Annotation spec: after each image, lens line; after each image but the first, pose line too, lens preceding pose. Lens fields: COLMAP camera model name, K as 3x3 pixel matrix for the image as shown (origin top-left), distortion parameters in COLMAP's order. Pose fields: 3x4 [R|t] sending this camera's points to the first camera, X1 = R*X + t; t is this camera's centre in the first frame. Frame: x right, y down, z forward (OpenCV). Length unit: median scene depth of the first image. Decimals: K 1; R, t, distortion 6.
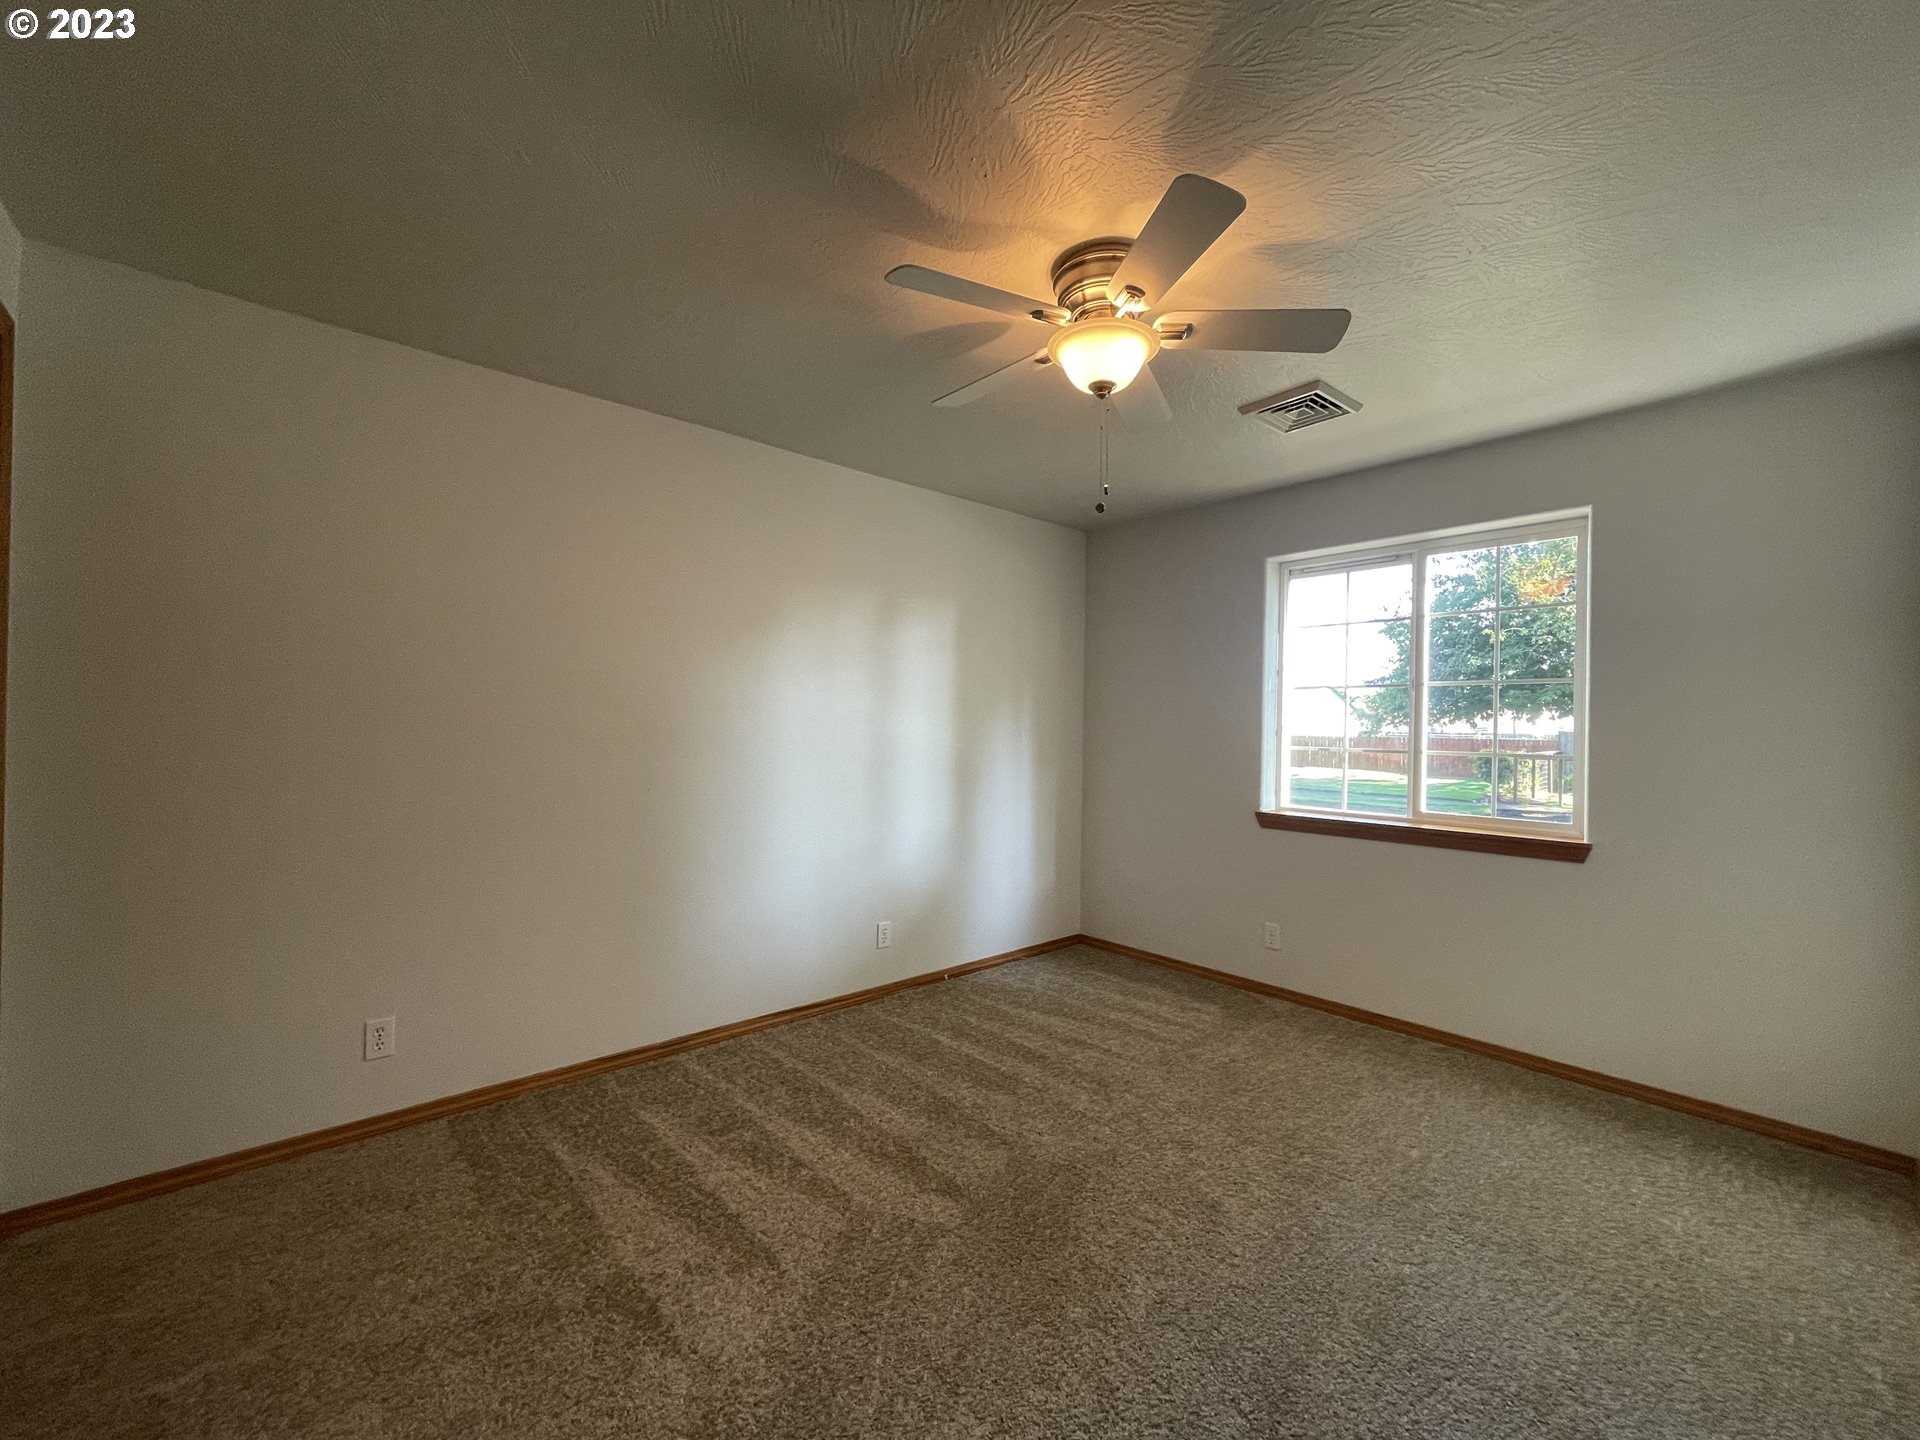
lens RADIAL K [[772.7, 0, 959.3], [0, 772.7, 719.0], [0, 0, 1]] dist [-0.003130, 0.000143]
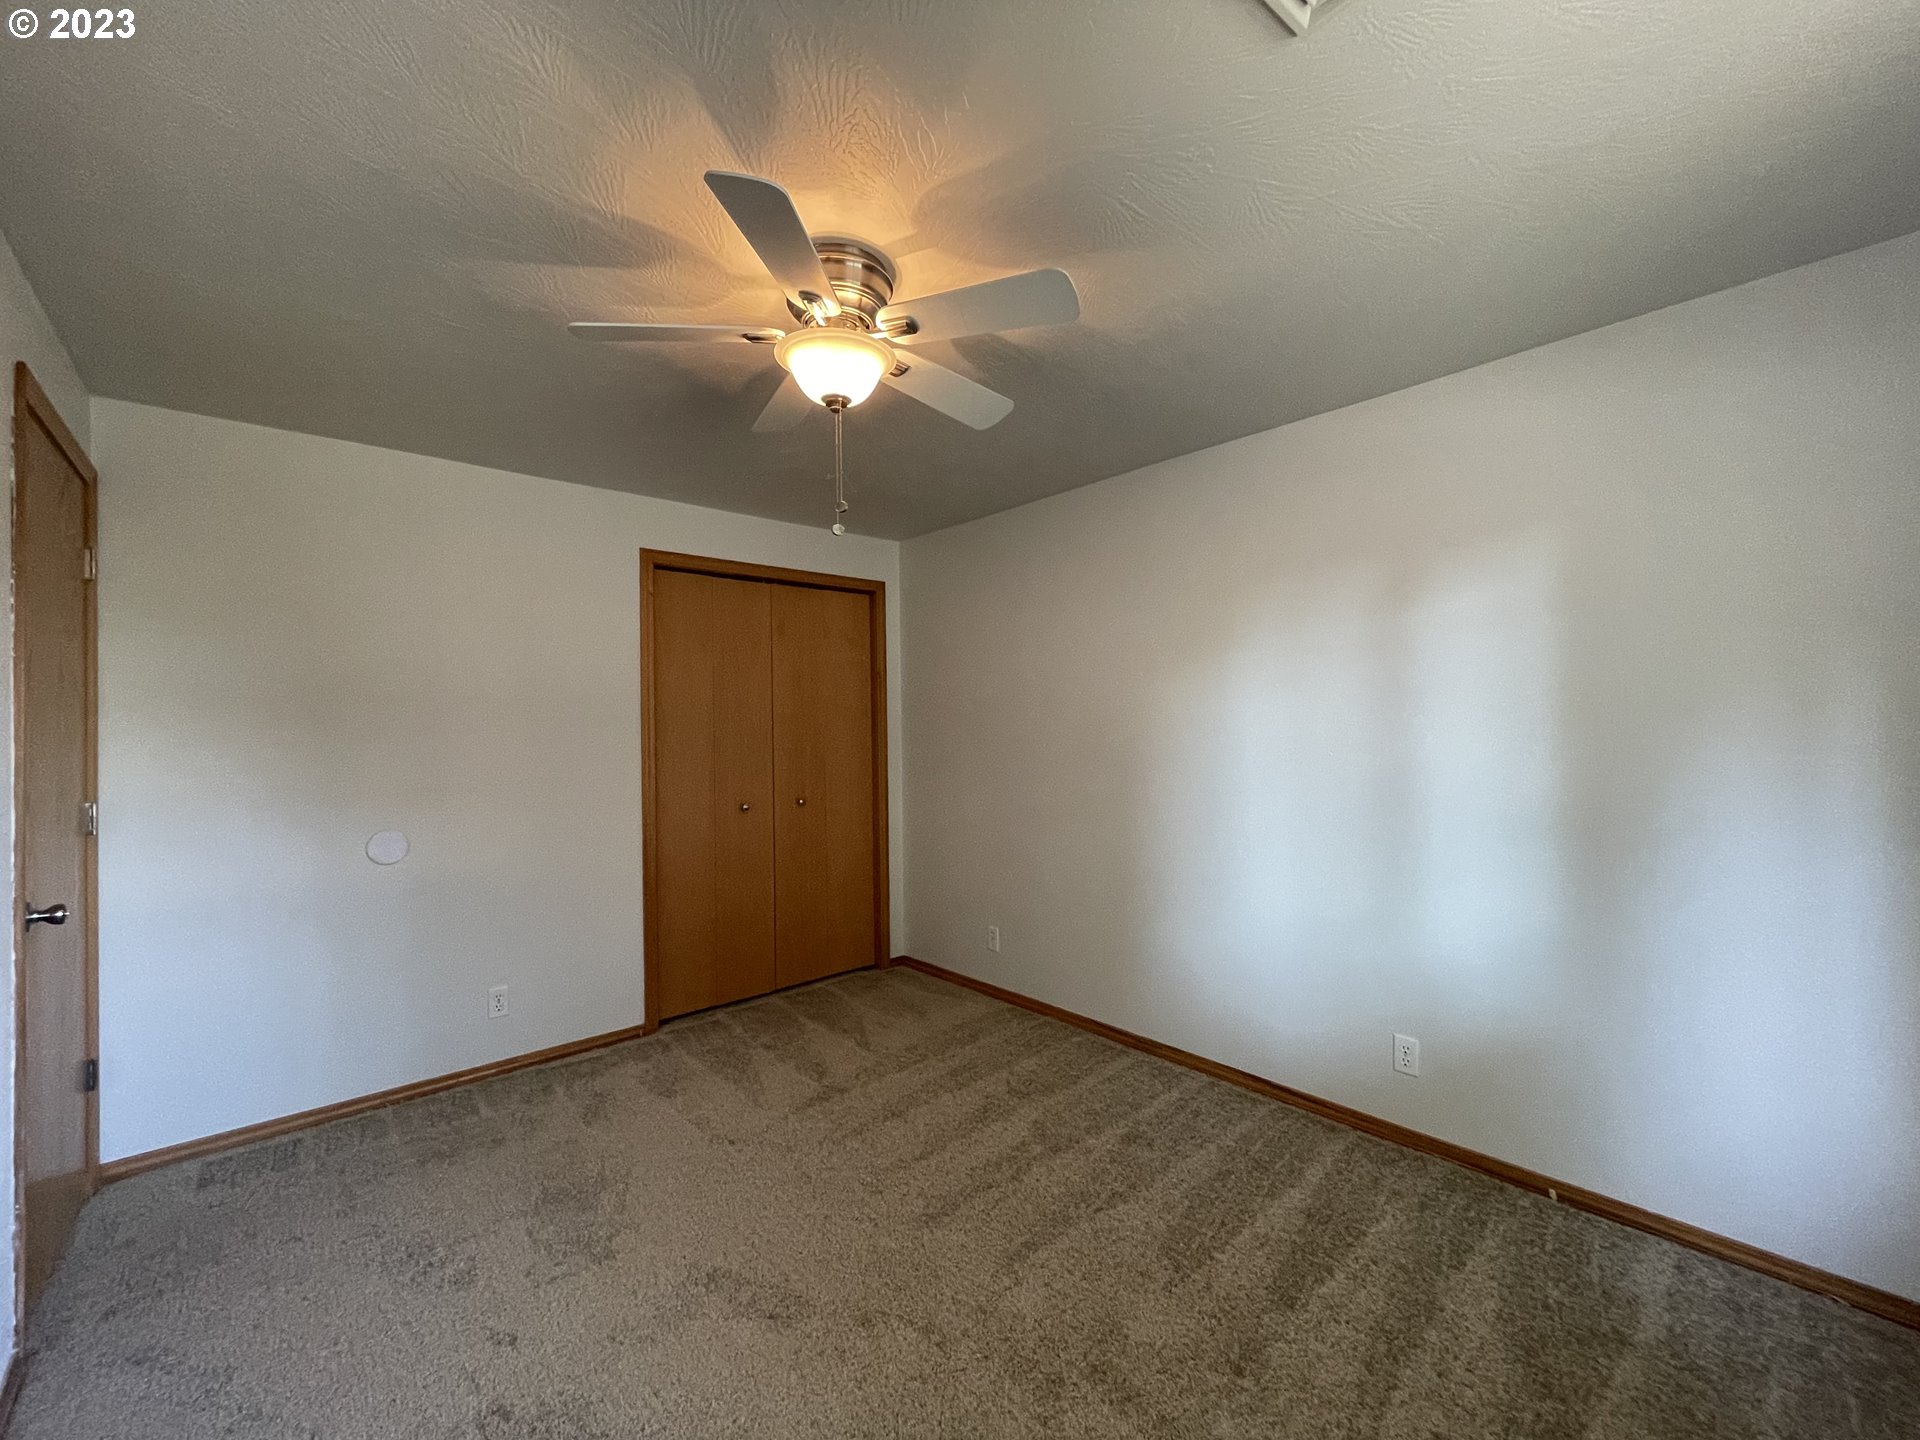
lens RADIAL K [[772.7, 0, 958.2], [0, 772.7, 732.4], [0, 0, 1]] dist [-0.003130, 0.000143]
pose [[0.012871, -0.010267, -0.999864, 0.596601], [0.012128, 0.999875, -0.010111, -0.003343], [0.999844, -0.011996, 0.012994, 0.613943]]
